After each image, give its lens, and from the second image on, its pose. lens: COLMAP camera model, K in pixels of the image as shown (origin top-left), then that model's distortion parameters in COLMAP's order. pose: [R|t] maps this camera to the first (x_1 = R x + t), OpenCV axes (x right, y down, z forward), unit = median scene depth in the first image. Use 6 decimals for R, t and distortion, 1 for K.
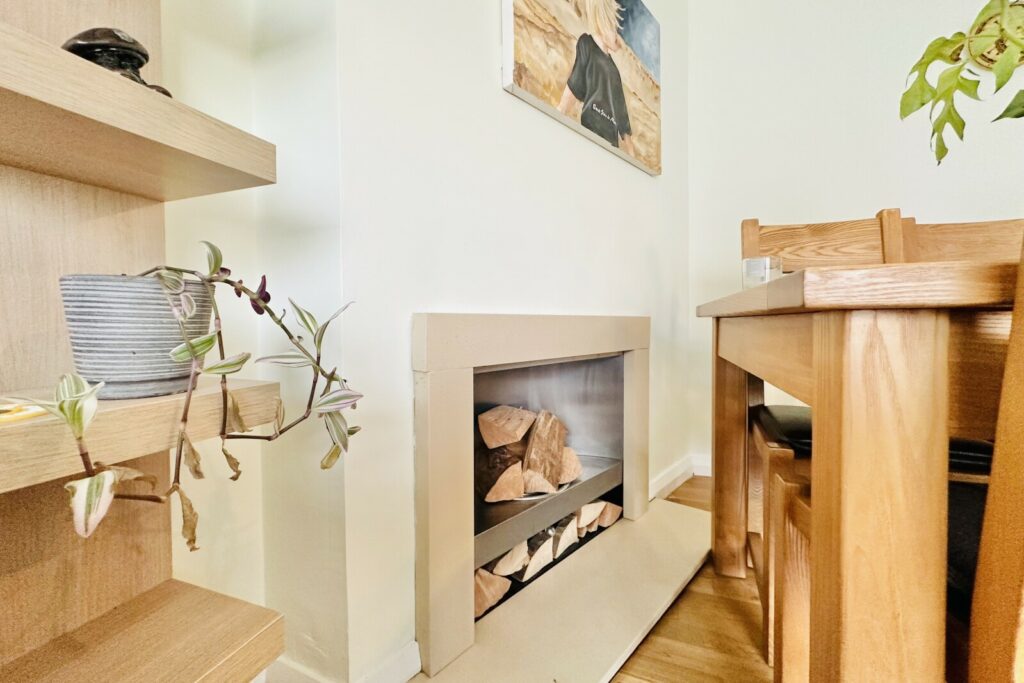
lens RADIAL K [[406.8, 0, 510.0], [0, 406.8, 321.6], [0, 0, 1]] dist [-0.000320, -0.000069]
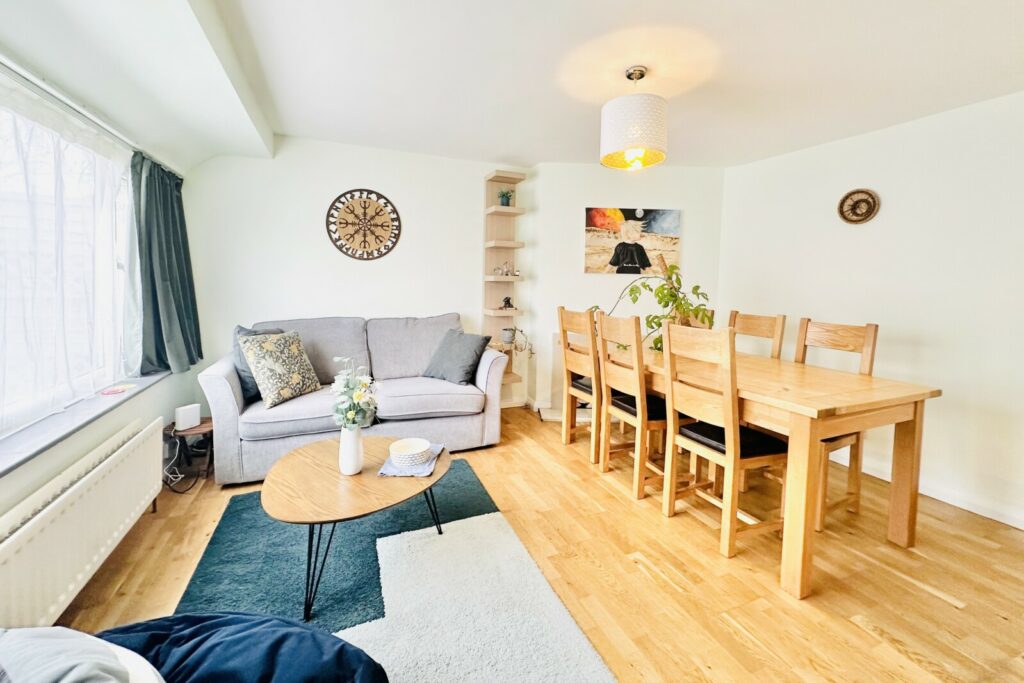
lens RADIAL K [[406.8, 0, 510.0], [0, 406.8, 321.6], [0, 0, 1]] dist [-0.000320, -0.000069]
pose [[0.692268, 0.099164, -0.714794, 1.903677], [-0.028421, 0.993492, 0.110303, -0.447507], [0.721080, -0.056044, 0.690581, -1.780536]]
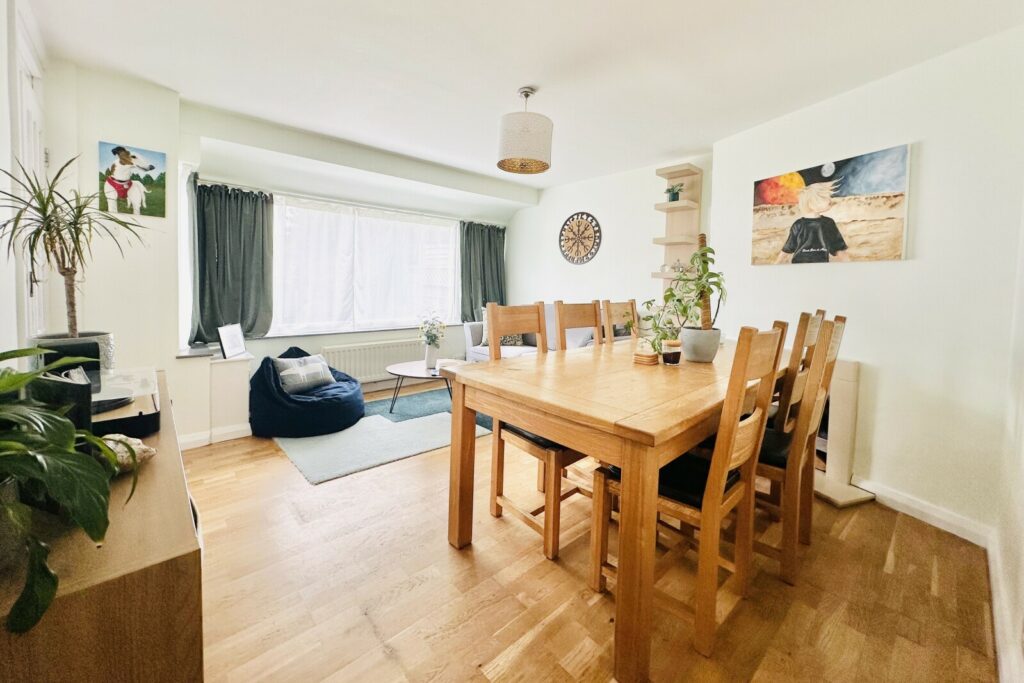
lens RADIAL K [[406.8, 0, 510.0], [0, 406.8, 321.6], [0, 0, 1]] dist [-0.000320, -0.000069]
pose [[-0.455992, 0.082246, -0.886176, 2.880418], [-0.020438, 0.994491, 0.102815, -0.376215], [0.889749, 0.064994, -0.451799, 0.675835]]
